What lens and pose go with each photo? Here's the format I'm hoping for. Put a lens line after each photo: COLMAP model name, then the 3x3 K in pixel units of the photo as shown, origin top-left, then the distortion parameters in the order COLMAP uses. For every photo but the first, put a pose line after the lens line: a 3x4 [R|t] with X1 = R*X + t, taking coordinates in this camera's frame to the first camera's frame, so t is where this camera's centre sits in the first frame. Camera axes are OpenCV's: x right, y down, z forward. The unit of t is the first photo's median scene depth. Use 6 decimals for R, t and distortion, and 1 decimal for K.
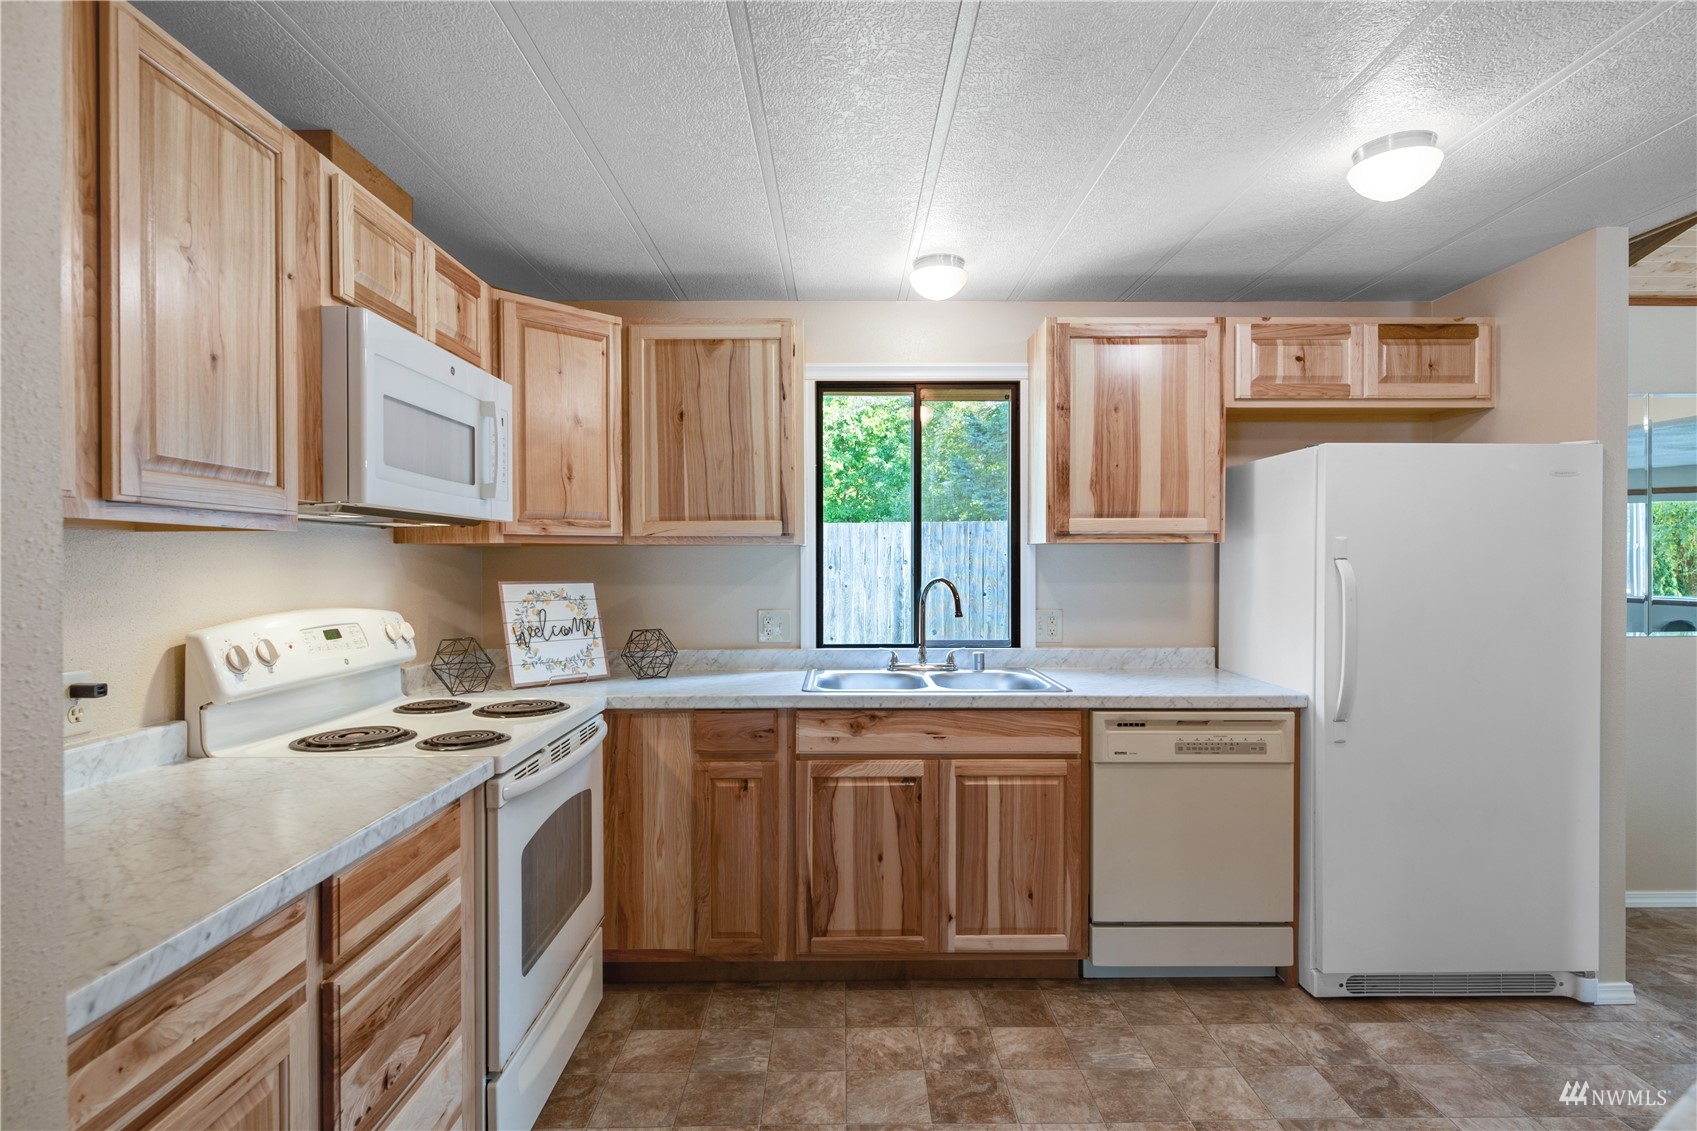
lens RADIAL K [[829.3, 0, 849.1], [0, 829.3, 562.3], [0, 0, 1]] dist [0.002114, -0.001176]
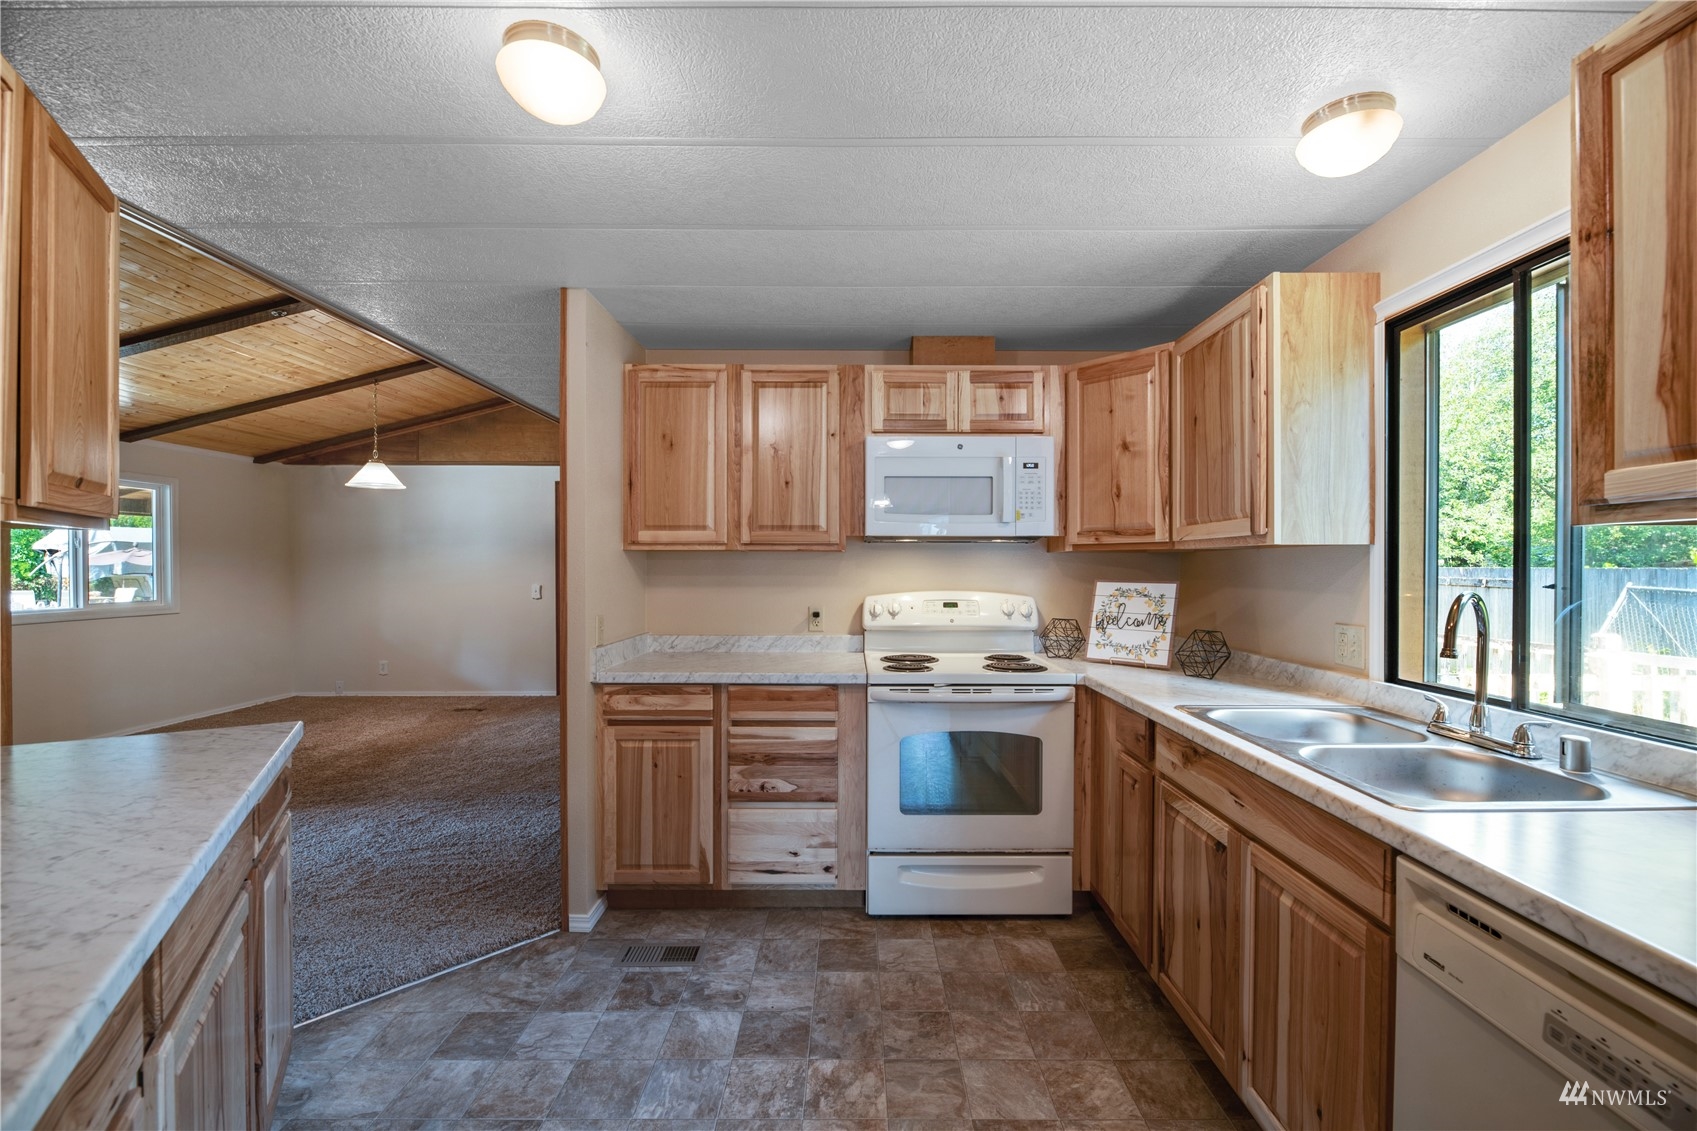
lens RADIAL K [[710.4, 0, 874.3], [0, 710.4, 569.8], [0, 0, 1]] dist [0.001238, -0.008420]
pose [[0.000264, 0.007853, -0.999969, 0.734859], [-0.000975, 0.999969, 0.007853, -0.001121], [0.999999, 0.000973, 0.000272, 0.673525]]
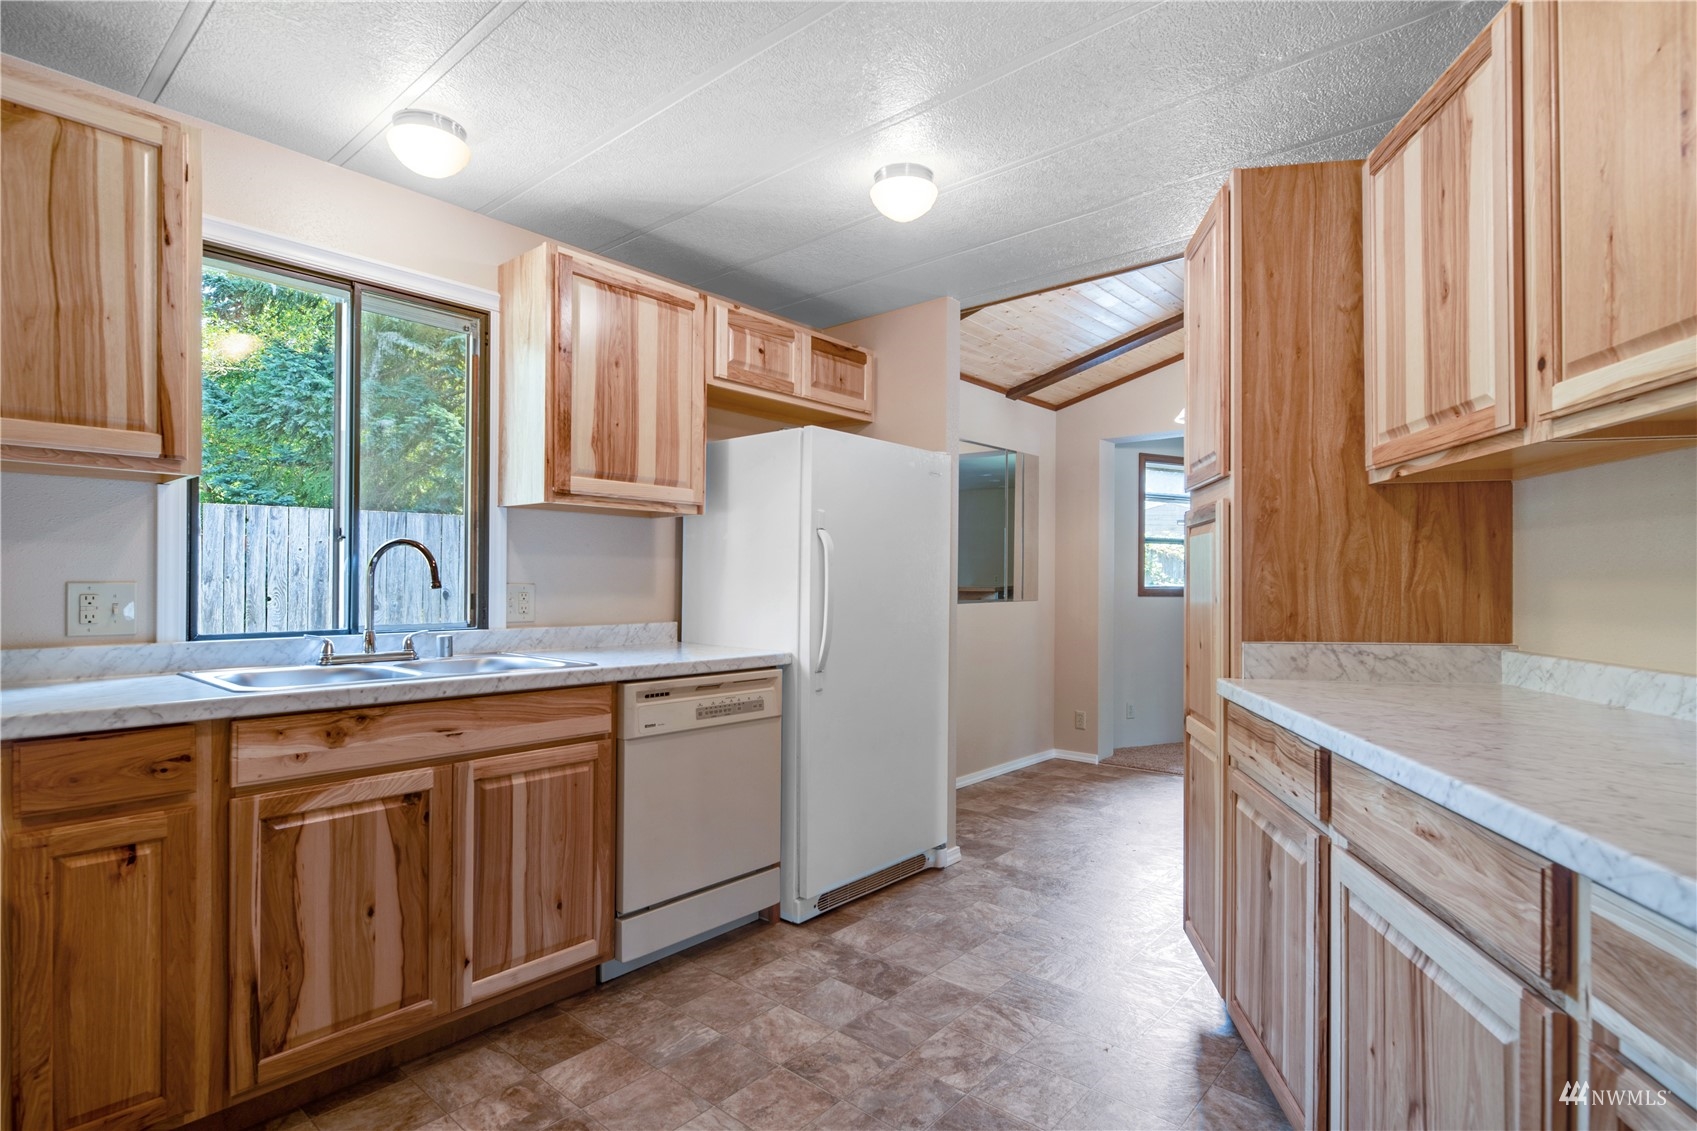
lens RADIAL K [[841.5, 0, 850.4], [0, 841.5, 578.8], [0, 0, 1]] dist [0.000421, -0.001685]
pose [[0.664886, 0.007050, 0.746912, -0.233189], [-0.006371, 0.999973, -0.003767, 0.065893], [-0.746918, -0.002254, 0.664913, 0.199265]]
